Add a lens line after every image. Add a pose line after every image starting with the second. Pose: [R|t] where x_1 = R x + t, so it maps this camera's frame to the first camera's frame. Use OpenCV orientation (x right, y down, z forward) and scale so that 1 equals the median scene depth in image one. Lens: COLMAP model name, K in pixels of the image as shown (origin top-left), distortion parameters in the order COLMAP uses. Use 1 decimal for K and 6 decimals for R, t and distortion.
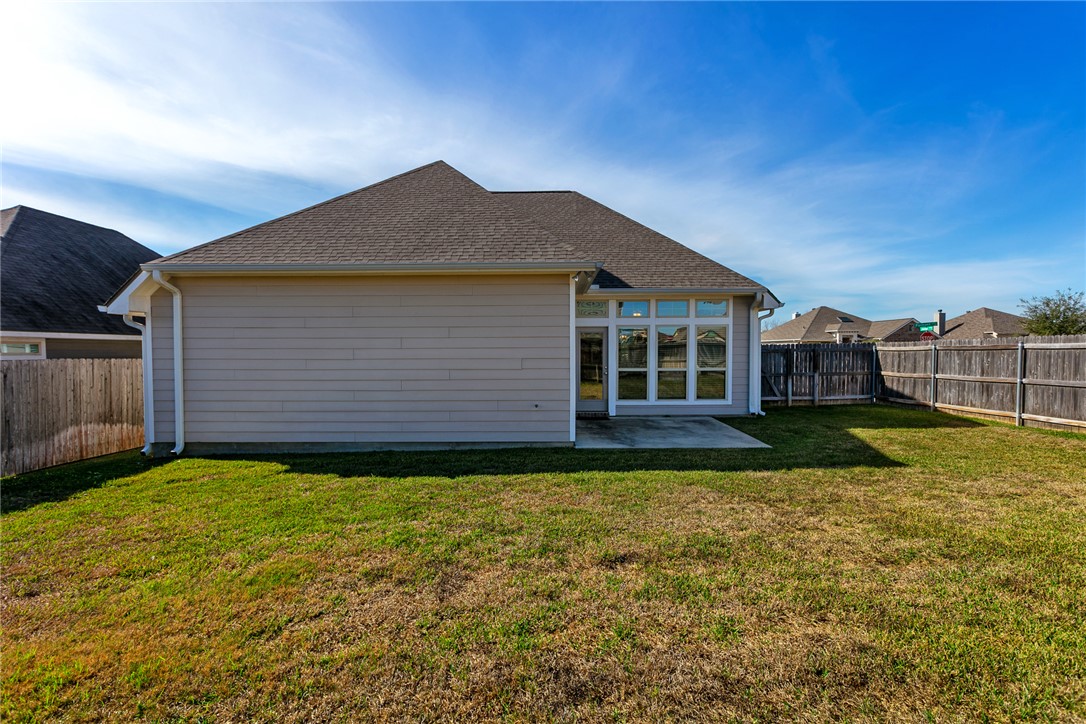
lens RADIAL K [[531.0, 0, 537.3], [0, 531.0, 367.0], [0, 0, 1]] dist [-0.001970, -0.000336]
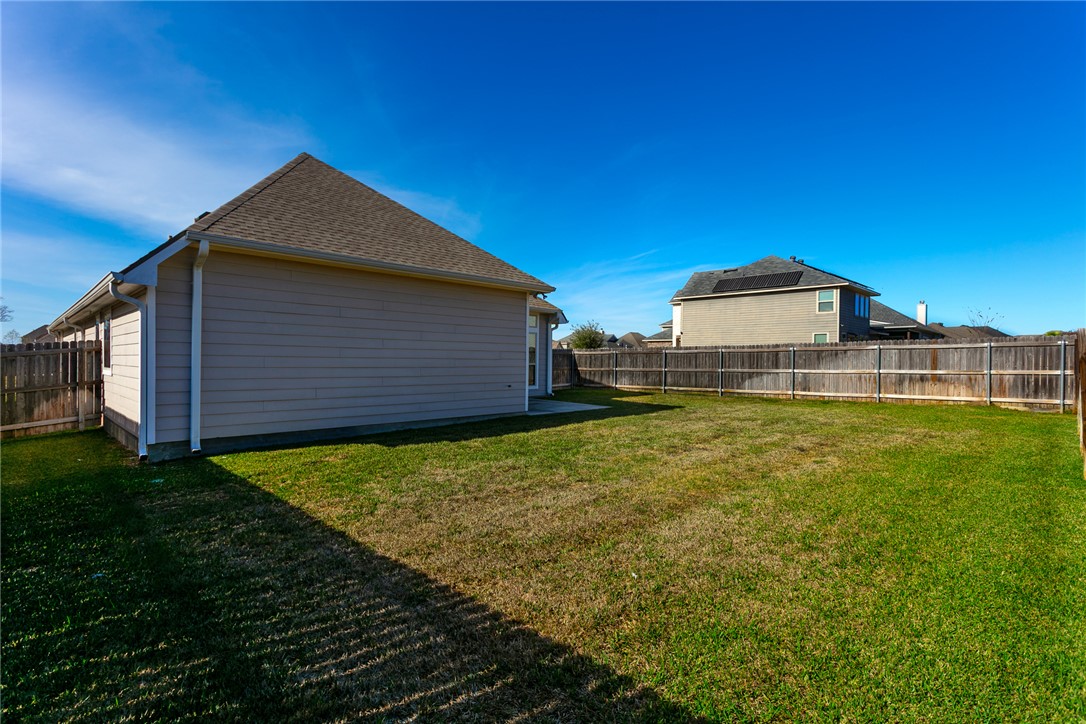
lens RADIAL K [[531.0, 0, 537.3], [0, 531.0, 367.0], [0, 0, 1]] dist [-0.001970, -0.000336]
pose [[0.695389, 0.000793, 0.718633, -0.687388], [0.012695, 0.999830, -0.013388, 0.032062], [-0.718521, 0.018432, 0.695261, 0.000987]]
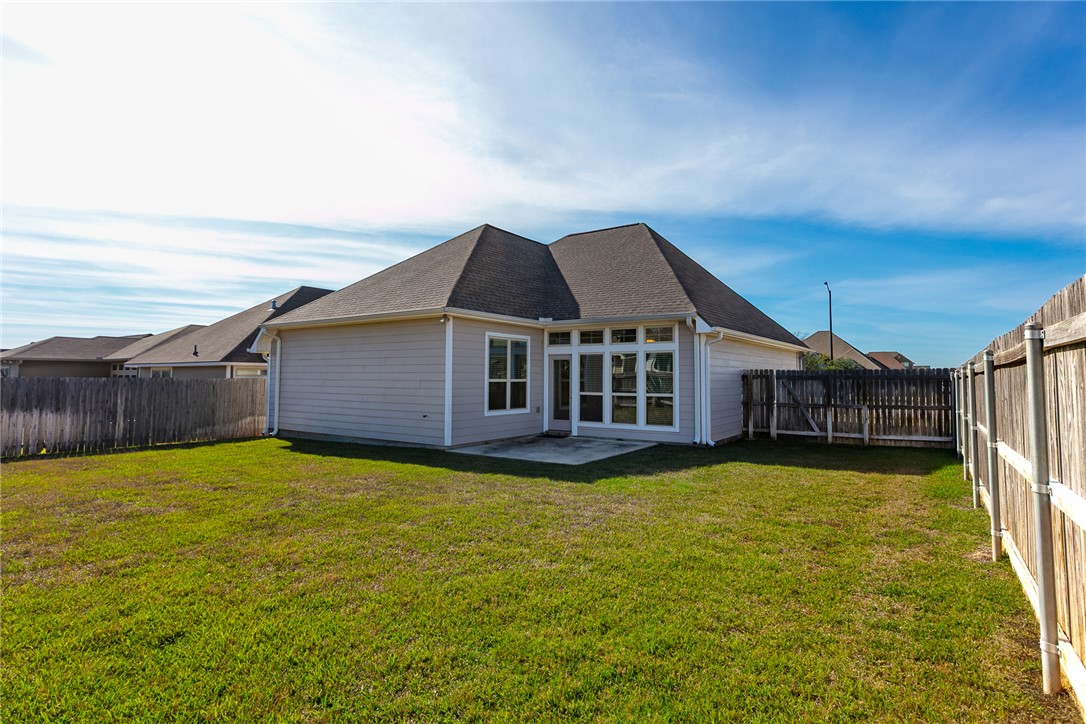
lens RADIAL K [[531.0, 0, 537.3], [0, 531.0, 367.0], [0, 0, 1]] dist [-0.001970, -0.000336]
pose [[0.831205, -0.004783, -0.555945, 0.710780], [-0.025282, 0.998603, -0.046393, 0.003595], [0.555390, 0.052617, 0.829924, 0.042266]]
